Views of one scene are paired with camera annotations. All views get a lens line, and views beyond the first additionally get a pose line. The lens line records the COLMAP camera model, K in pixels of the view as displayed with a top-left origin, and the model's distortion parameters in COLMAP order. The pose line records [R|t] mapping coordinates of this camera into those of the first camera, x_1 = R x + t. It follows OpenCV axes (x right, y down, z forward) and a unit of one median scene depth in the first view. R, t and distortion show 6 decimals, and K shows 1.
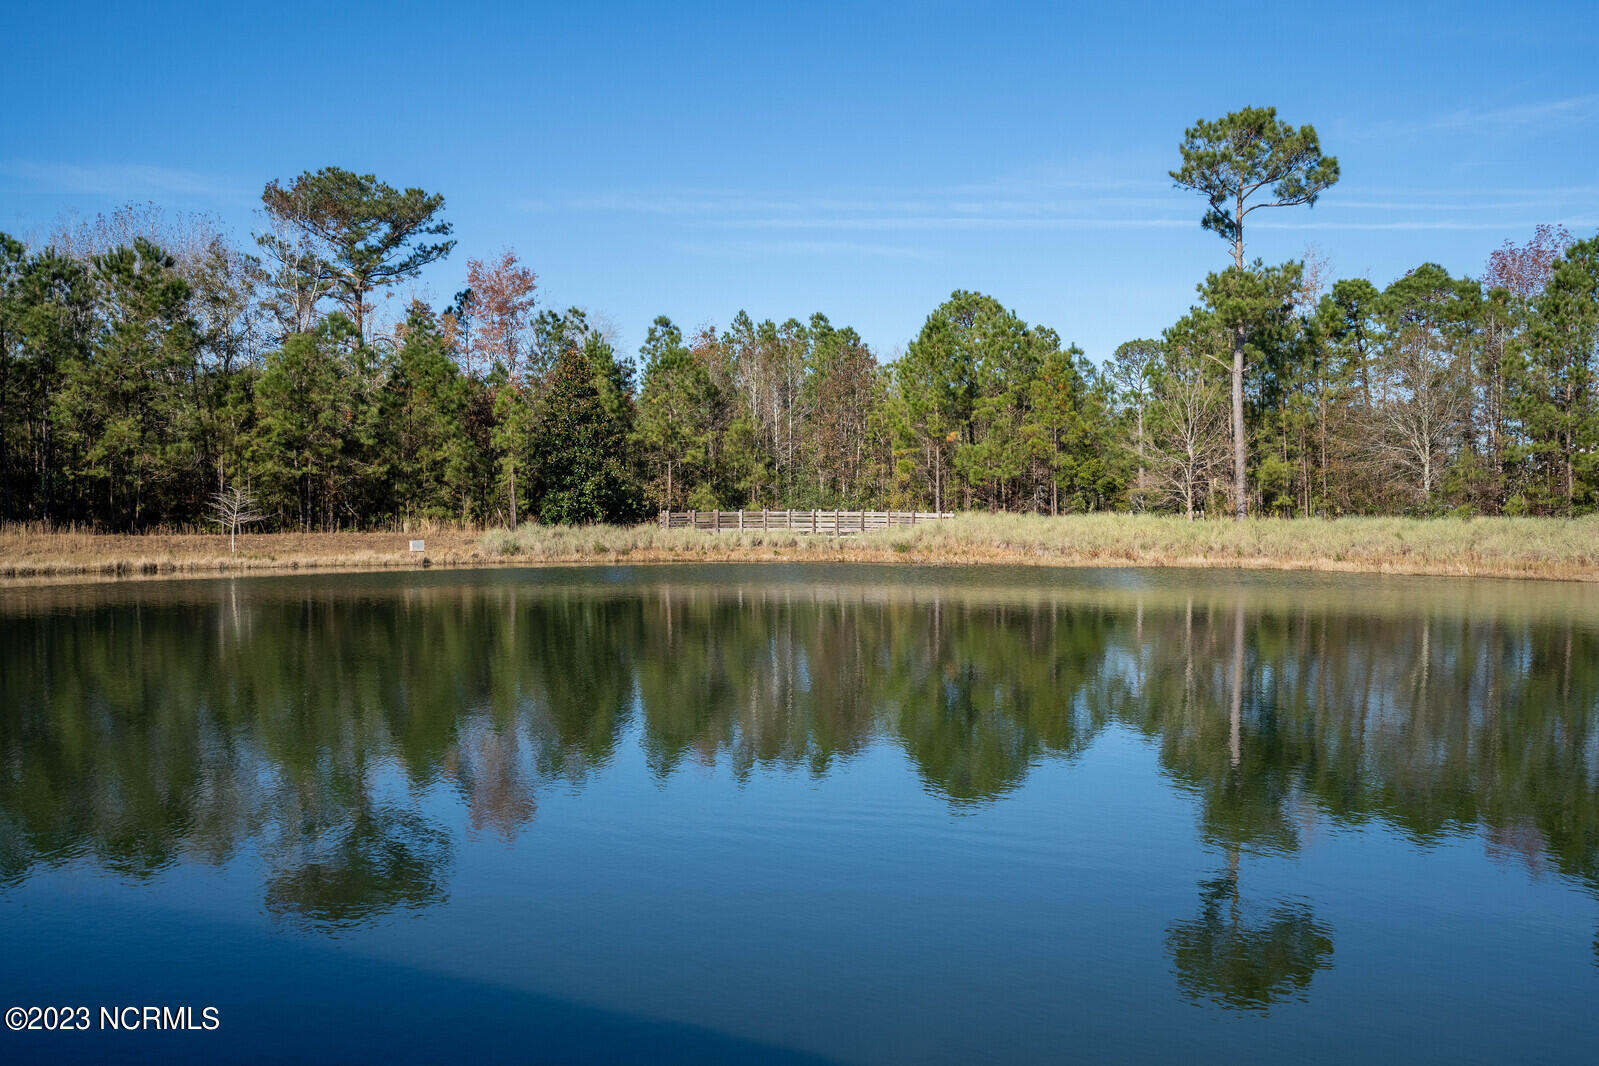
lens RADIAL K [[1540.8, 0, 801.2], [0, 1540.8, 552.1], [0, 0, 1]] dist [-0.015143, 0.171794]
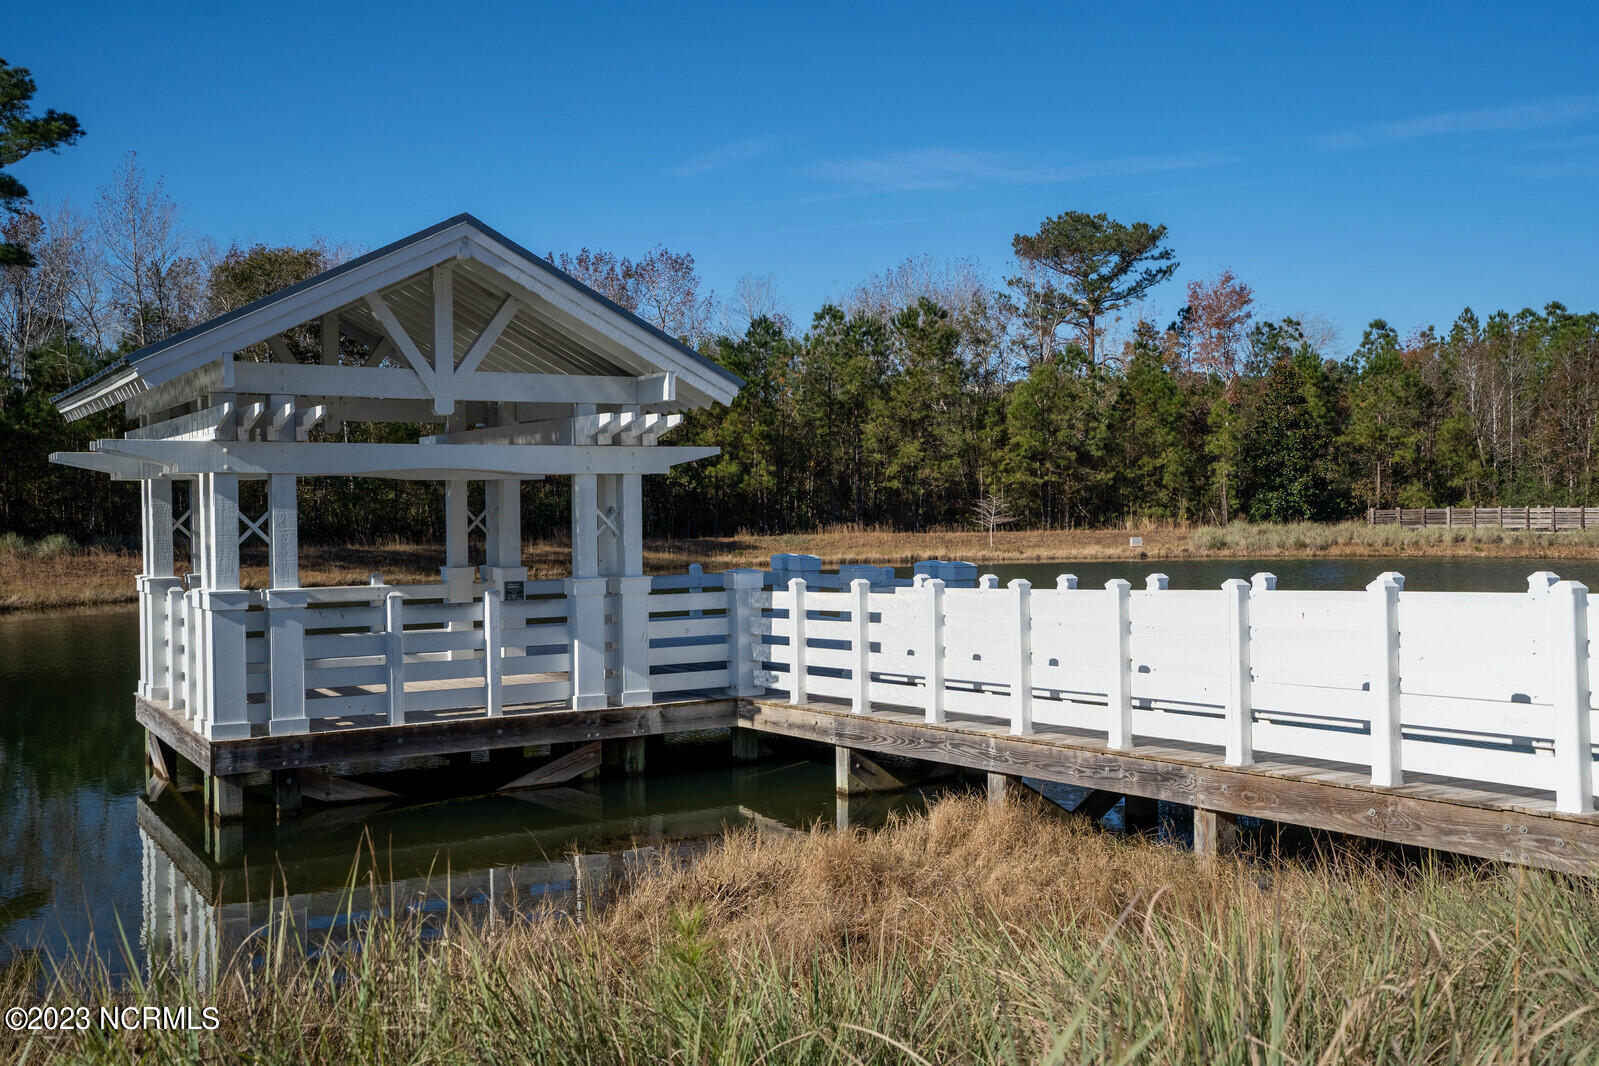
lens RADIAL K [[1509.8, 0, 799.5], [0, 1509.8, 533.0], [0, 0, 1]] dist [0.002187, 0.015173]
pose [[0.890325, 0.000408, -0.455326, 0.037876], [-0.003656, 0.999974, -0.006254, -0.001993], [0.455312, 0.007233, 0.890303, -0.119654]]
